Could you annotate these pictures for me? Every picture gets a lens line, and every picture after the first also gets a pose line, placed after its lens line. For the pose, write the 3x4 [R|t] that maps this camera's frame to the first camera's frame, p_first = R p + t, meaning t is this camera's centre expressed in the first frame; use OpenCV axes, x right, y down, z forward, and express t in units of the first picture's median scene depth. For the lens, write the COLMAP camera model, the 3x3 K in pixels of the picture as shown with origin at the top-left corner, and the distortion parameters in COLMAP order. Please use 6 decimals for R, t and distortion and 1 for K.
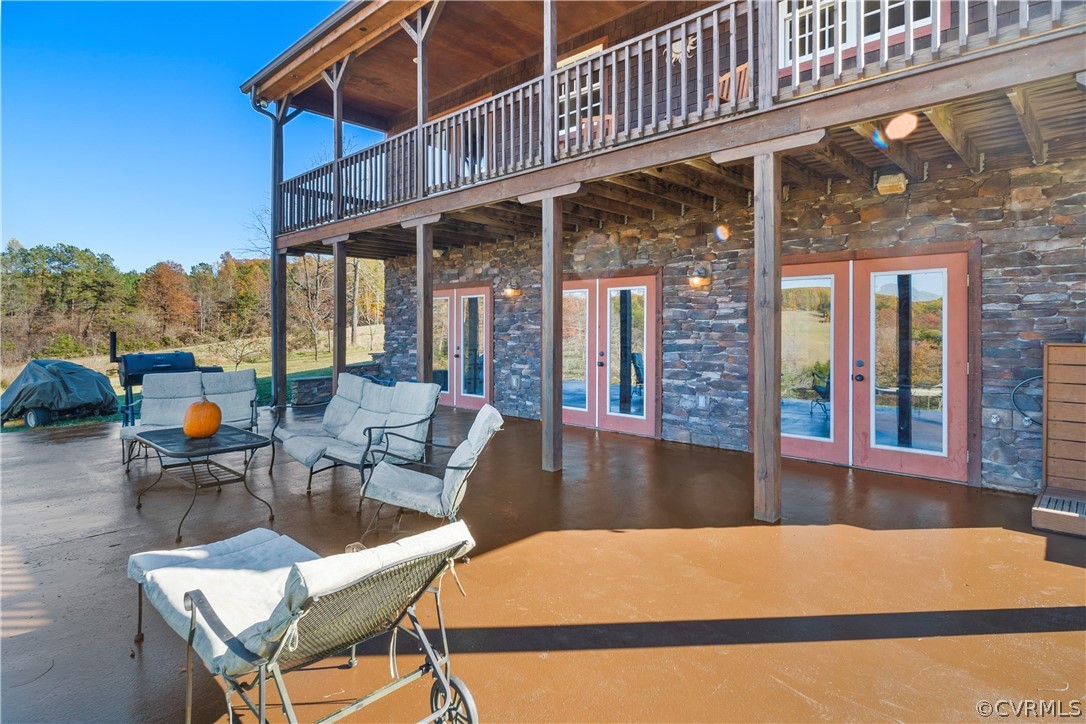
lens RADIAL K [[584.0, 0, 530.2], [0, 584.0, 326.0], [0, 0, 1]] dist [-0.000850, 0.000657]
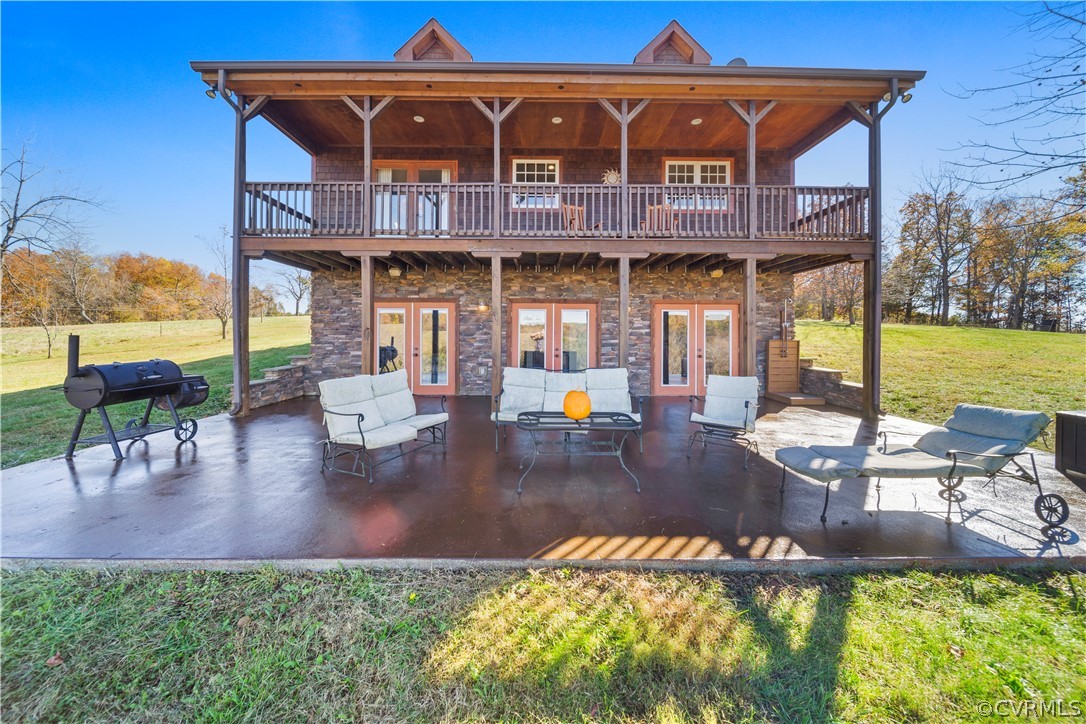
lens RADIAL K [[389.8, 0, 535.4], [0, 389.8, 334.6], [0, 0, 1]] dist [-0.001588, -0.000011]
pose [[0.715847, 0.003810, 0.698247, -0.587712], [-0.005958, 0.999982, 0.000651, 0.005011], [-0.698232, -0.004626, 0.715856, 0.225497]]
